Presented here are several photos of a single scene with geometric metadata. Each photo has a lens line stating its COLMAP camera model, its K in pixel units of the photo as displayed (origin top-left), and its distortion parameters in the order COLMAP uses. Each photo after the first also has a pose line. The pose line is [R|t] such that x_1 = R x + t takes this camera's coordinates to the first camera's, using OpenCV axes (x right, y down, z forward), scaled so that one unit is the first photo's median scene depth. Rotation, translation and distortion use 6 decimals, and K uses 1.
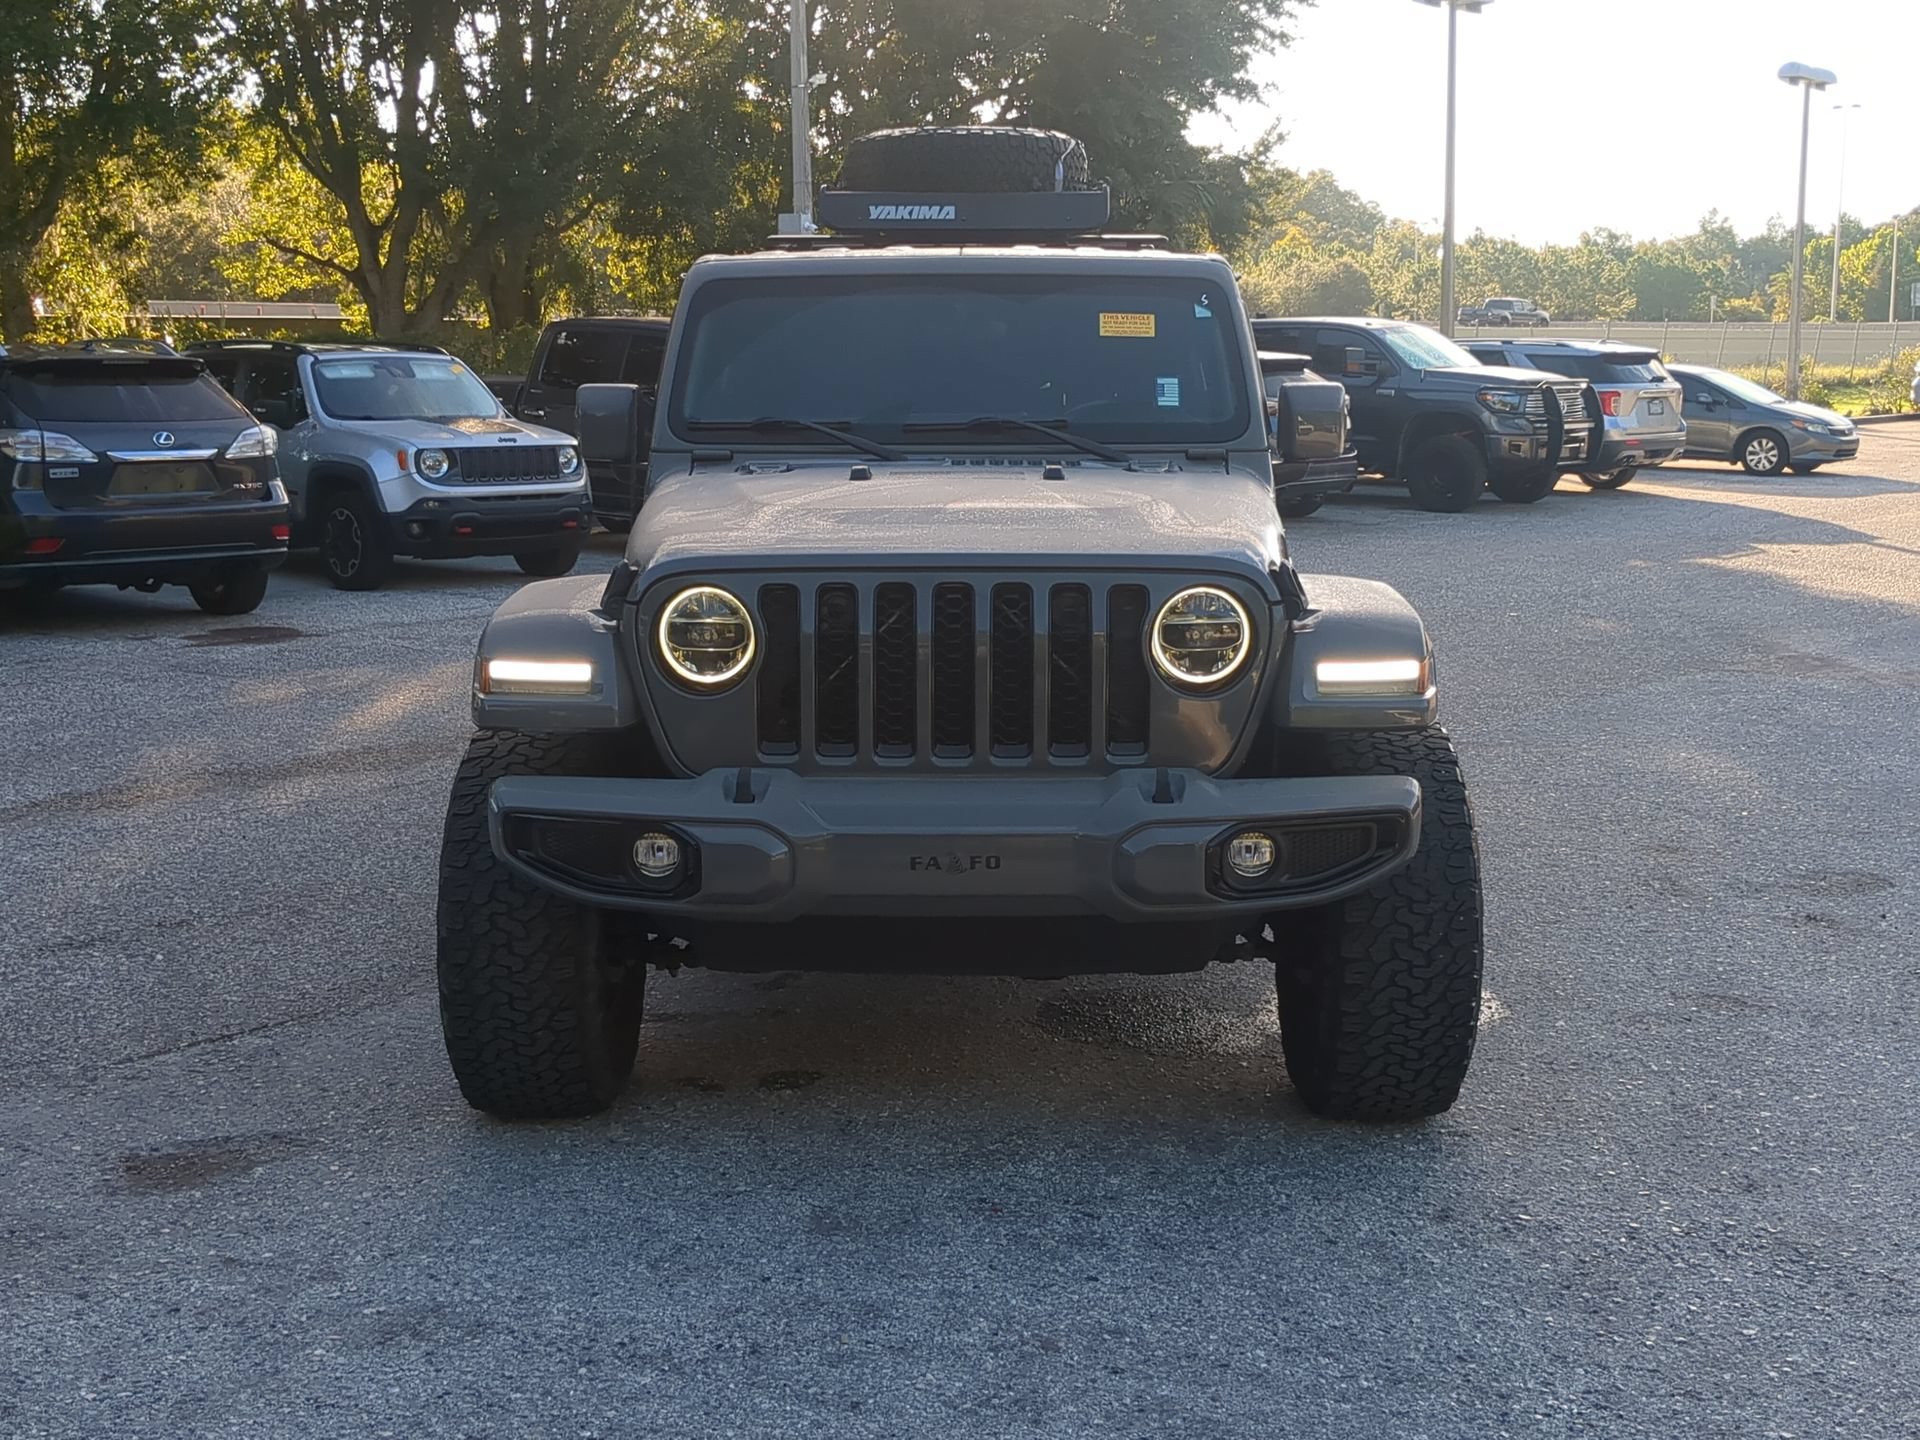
lens RADIAL K [[2265.7, 0, 960.0], [0, 2265.7, 720.0], [0, 0, 1]] dist [0.036243, -0.002165]
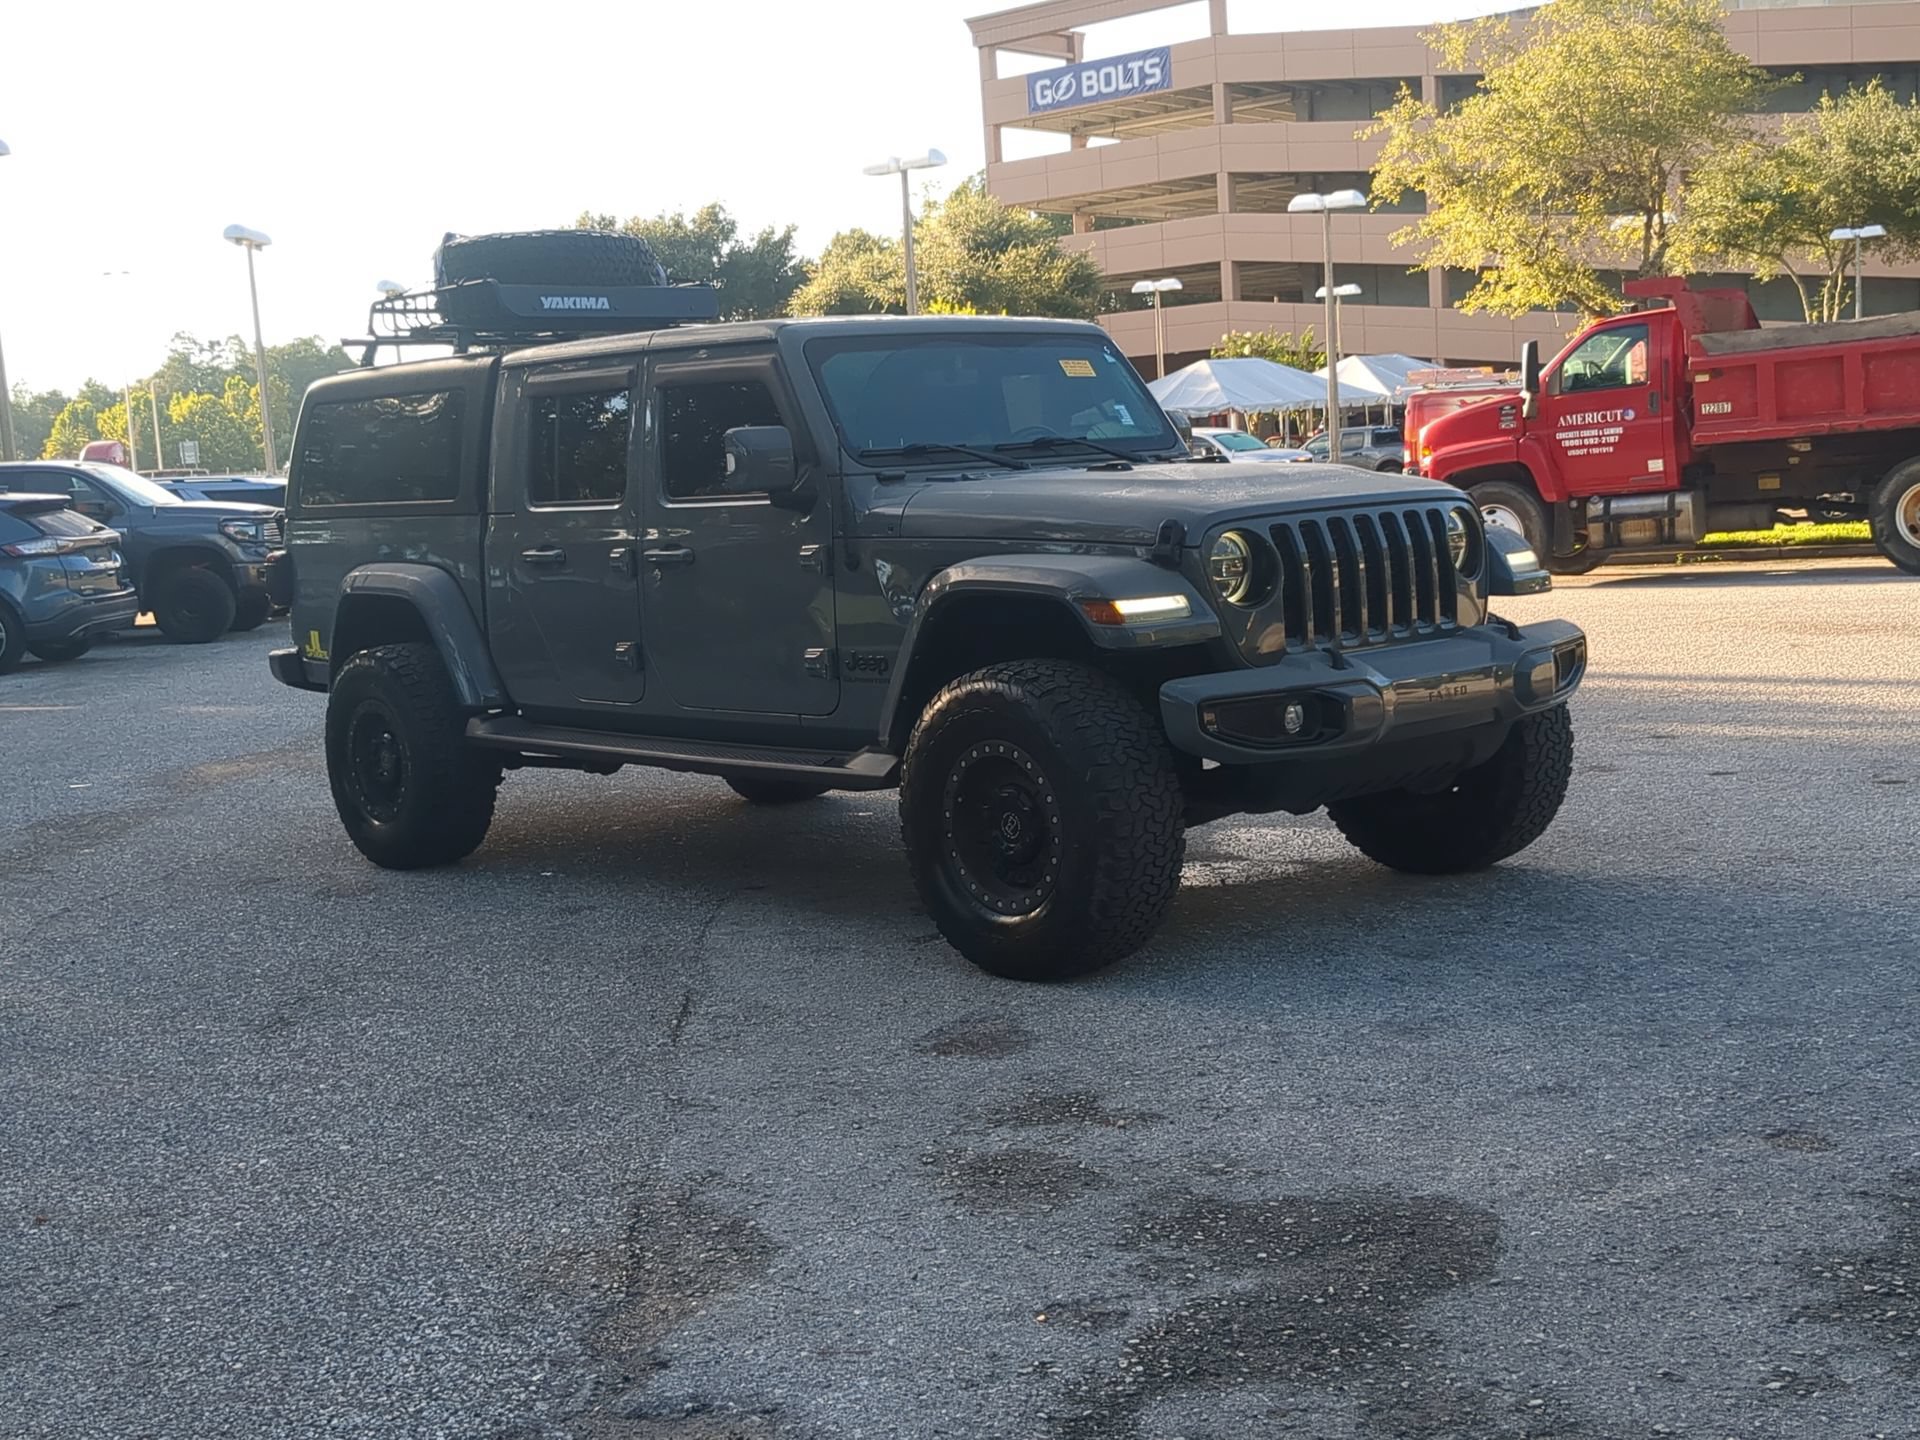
lens RADIAL K [[2286.8, 0, 960.0], [0, 2286.8, 720.0], [0, 0, 1]] dist [0.054781, -0.074422]
pose [[0.738095, -0.118731, 0.664167, -1.078161], [0.166547, 0.985994, -0.008823, 0.036257], [-0.653817, 0.117127, 0.747532, 0.076327]]
